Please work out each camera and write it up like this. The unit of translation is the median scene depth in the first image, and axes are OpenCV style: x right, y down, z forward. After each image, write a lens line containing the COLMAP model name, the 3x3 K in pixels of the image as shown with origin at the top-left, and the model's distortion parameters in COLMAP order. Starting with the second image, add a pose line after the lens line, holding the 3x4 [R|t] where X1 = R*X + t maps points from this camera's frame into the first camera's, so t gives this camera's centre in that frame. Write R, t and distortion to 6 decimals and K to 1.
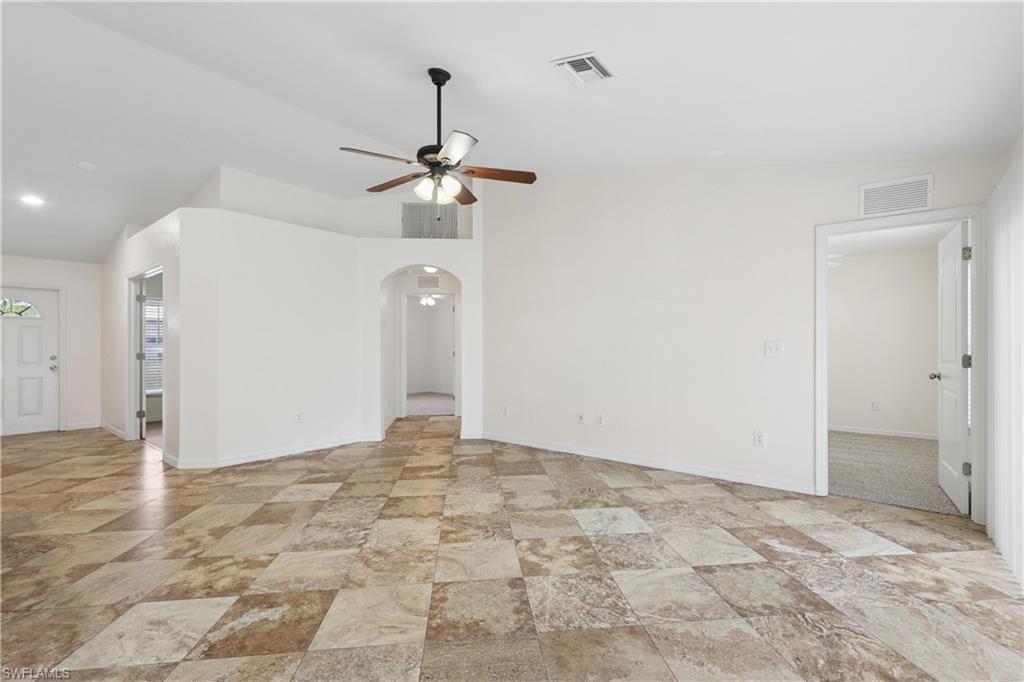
lens RADIAL K [[448.4, 0, 512.2], [0, 448.4, 345.8], [0, 0, 1]] dist [-0.001345, -0.000132]
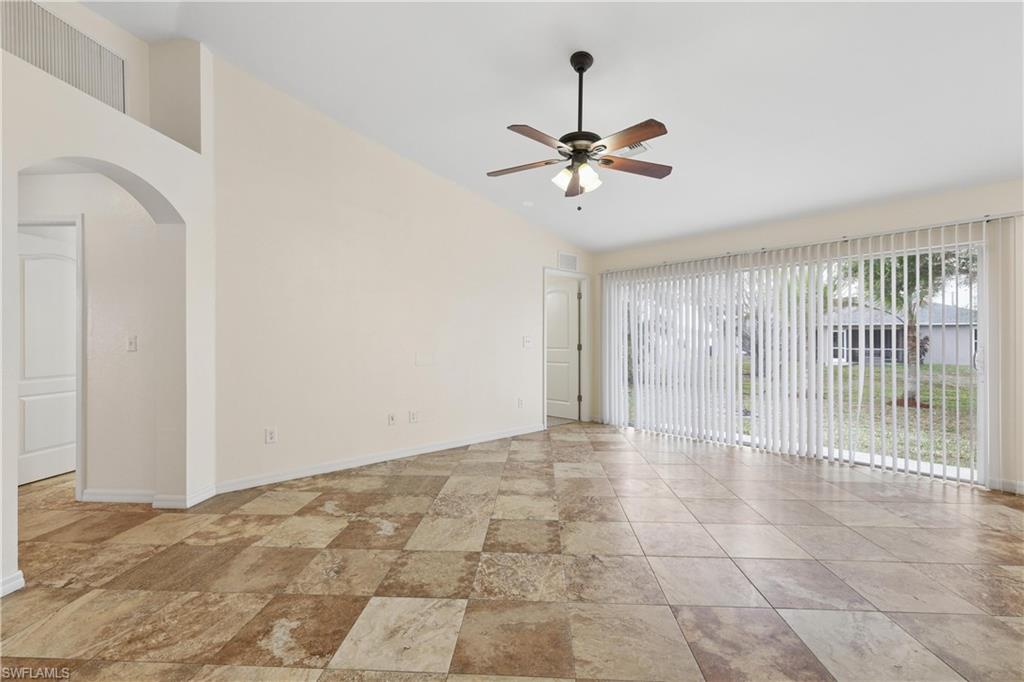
lens RADIAL K [[451.6, 0, 513.1], [0, 451.6, 338.7], [0, 0, 1]] dist [0.001271, -0.000041]
pose [[0.166994, 0.000729, 0.985958, -0.971080], [0.003757, 0.999992, -0.001375, 0.000759], [-0.985951, 0.003934, 0.166990, 0.825323]]
